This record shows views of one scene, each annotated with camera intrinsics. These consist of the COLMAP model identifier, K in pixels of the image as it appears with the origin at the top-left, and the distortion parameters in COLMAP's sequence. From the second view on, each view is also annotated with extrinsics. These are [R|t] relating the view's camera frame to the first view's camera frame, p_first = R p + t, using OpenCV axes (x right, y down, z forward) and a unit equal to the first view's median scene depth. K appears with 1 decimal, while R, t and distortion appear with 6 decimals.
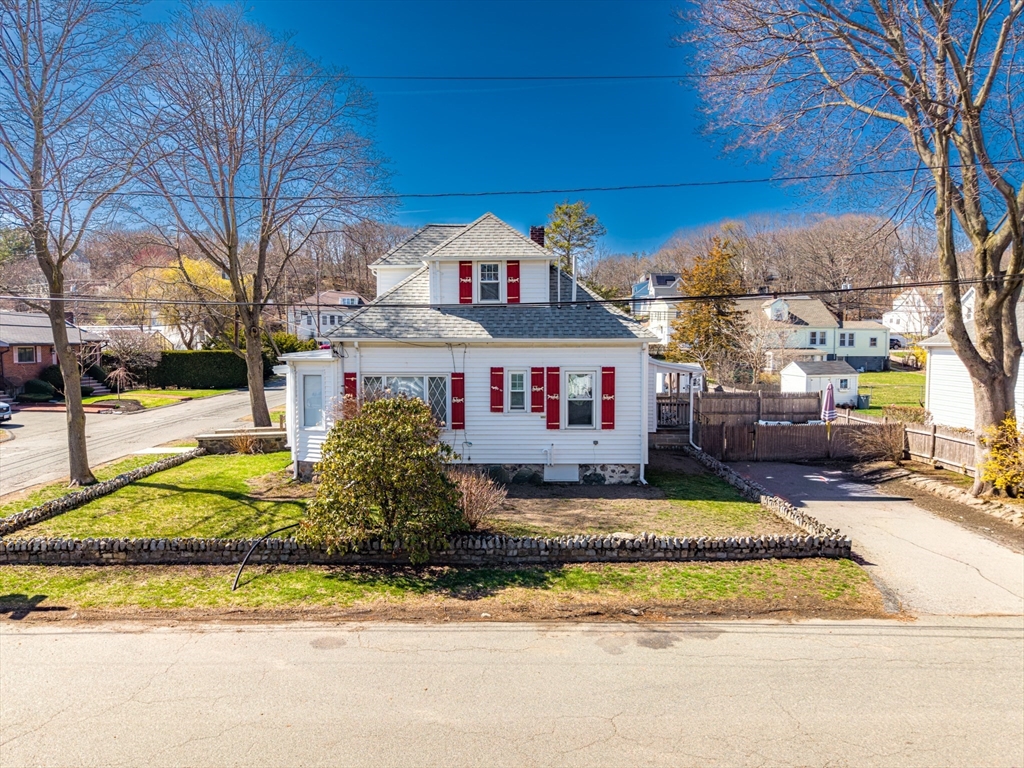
lens RADIAL K [[689.0, 0, 512.0], [0, 689.0, 384.0], [0, 0, 1]] dist [0.008801, 0.000147]
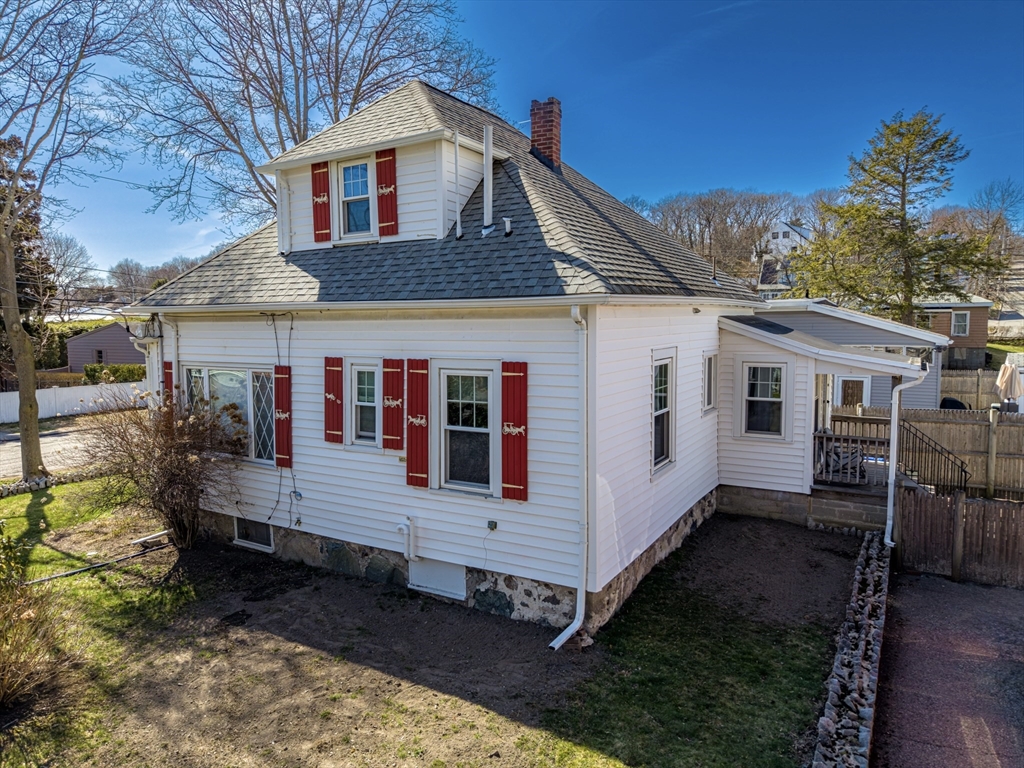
lens RADIAL K [[699.8, 0, 531.5], [0, 699.8, 383.6], [0, 0, 1]] dist [0.006158, 0.000678]
pose [[0.861251, 0.038795, -0.506697, 0.378486], [-0.027092, 0.999169, 0.030452, -0.024584], [0.507457, -0.012499, 0.861586, 0.614760]]
